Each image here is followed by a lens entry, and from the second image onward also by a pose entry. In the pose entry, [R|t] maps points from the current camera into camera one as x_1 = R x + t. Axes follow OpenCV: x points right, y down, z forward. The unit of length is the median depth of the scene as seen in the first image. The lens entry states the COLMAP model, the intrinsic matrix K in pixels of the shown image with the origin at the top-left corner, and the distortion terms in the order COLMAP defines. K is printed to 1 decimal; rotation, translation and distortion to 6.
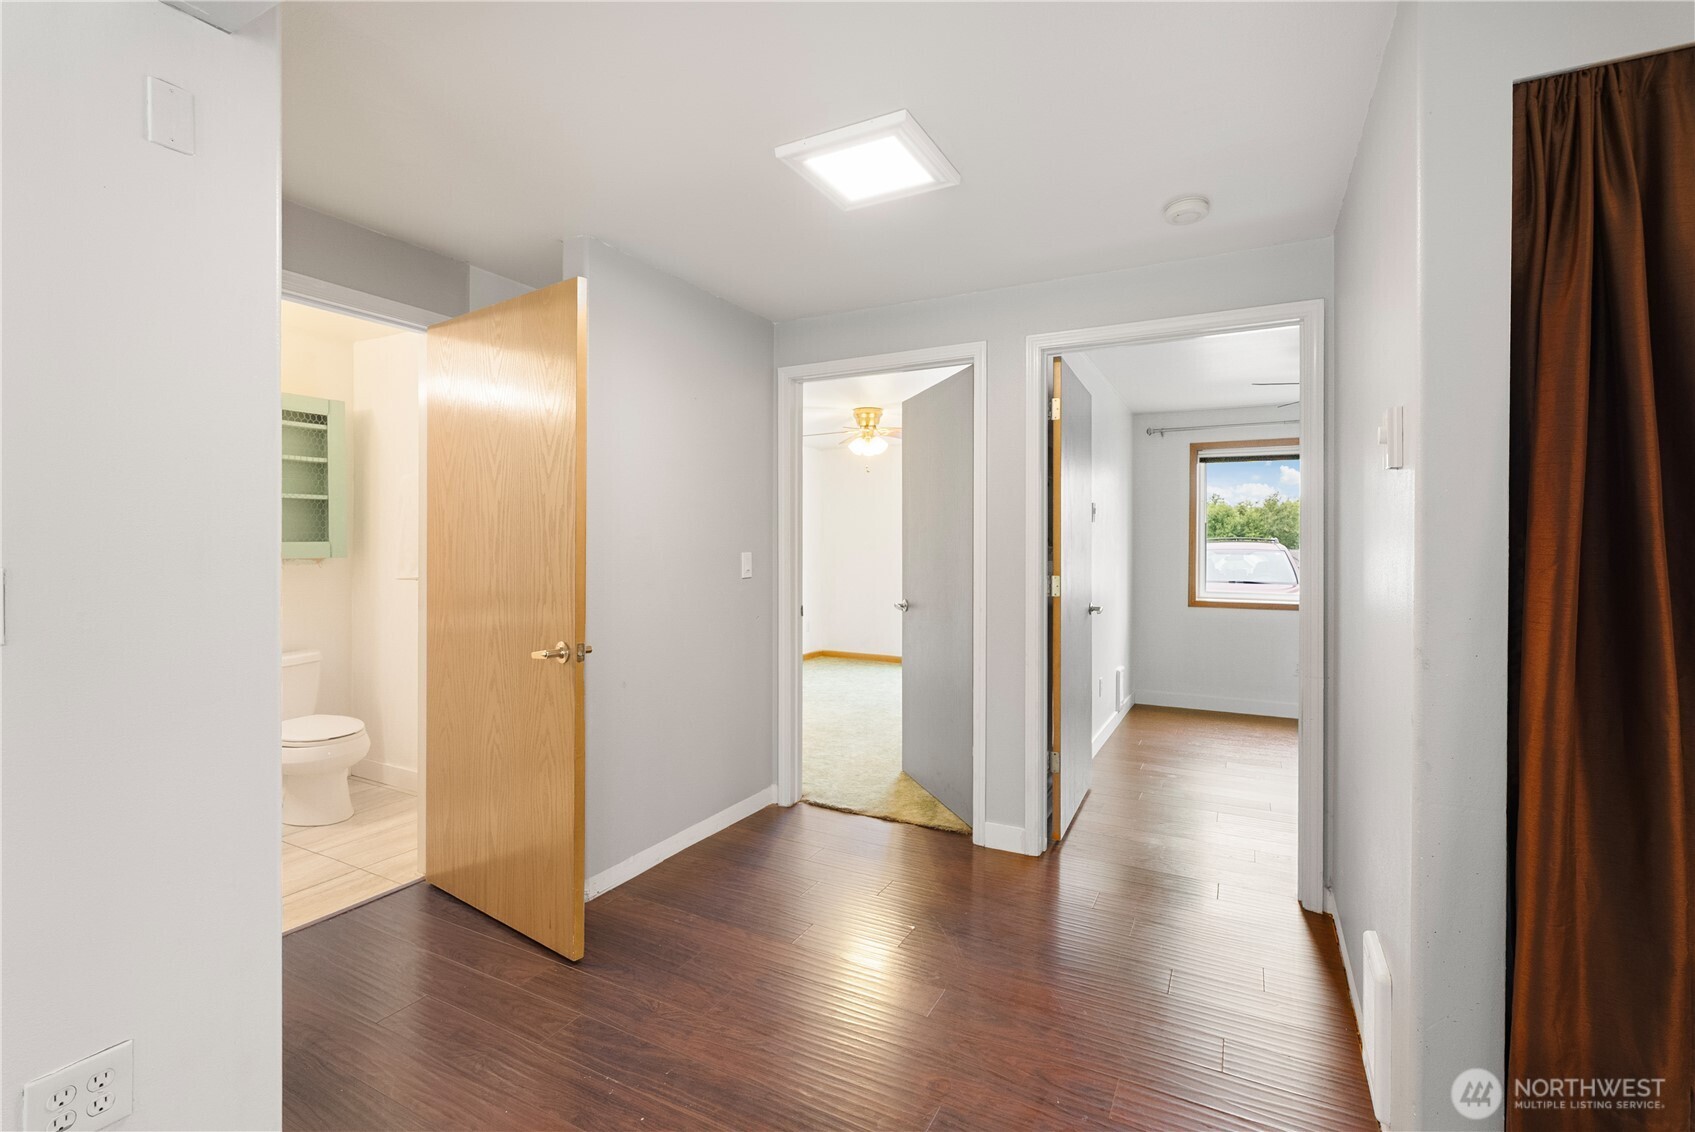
lens RADIAL K [[782.7, 0, 846.3], [0, 782.7, 534.5], [0, 0, 1]] dist [-0.010498, 0.000160]
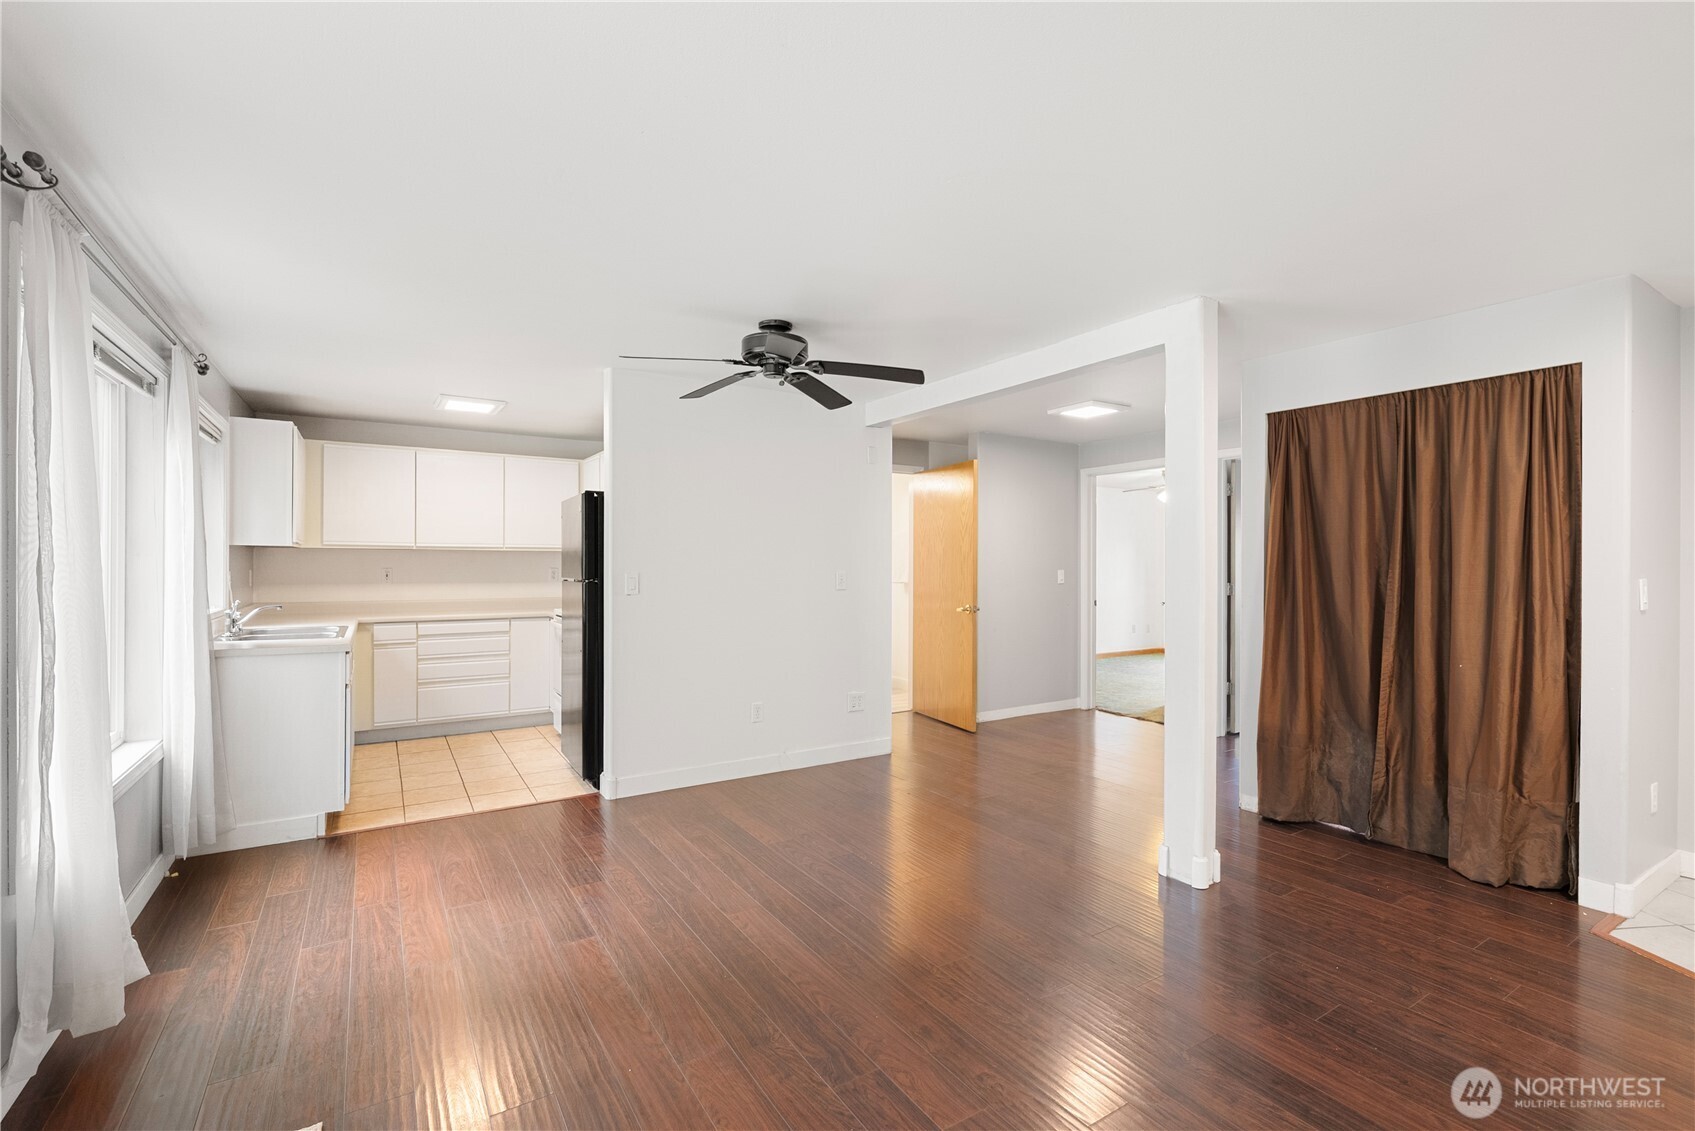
lens RADIAL K [[749.0, 0, 847.5], [0, 749.0, 565.5], [0, 0, 1]] dist [-0.000783, -0.000052]
pose [[0.875655, 0.005653, -0.482905, 0.345313], [0.000874, 0.999911, 0.013291, -0.015097], [0.482937, -0.012060, 0.875572, -0.973648]]
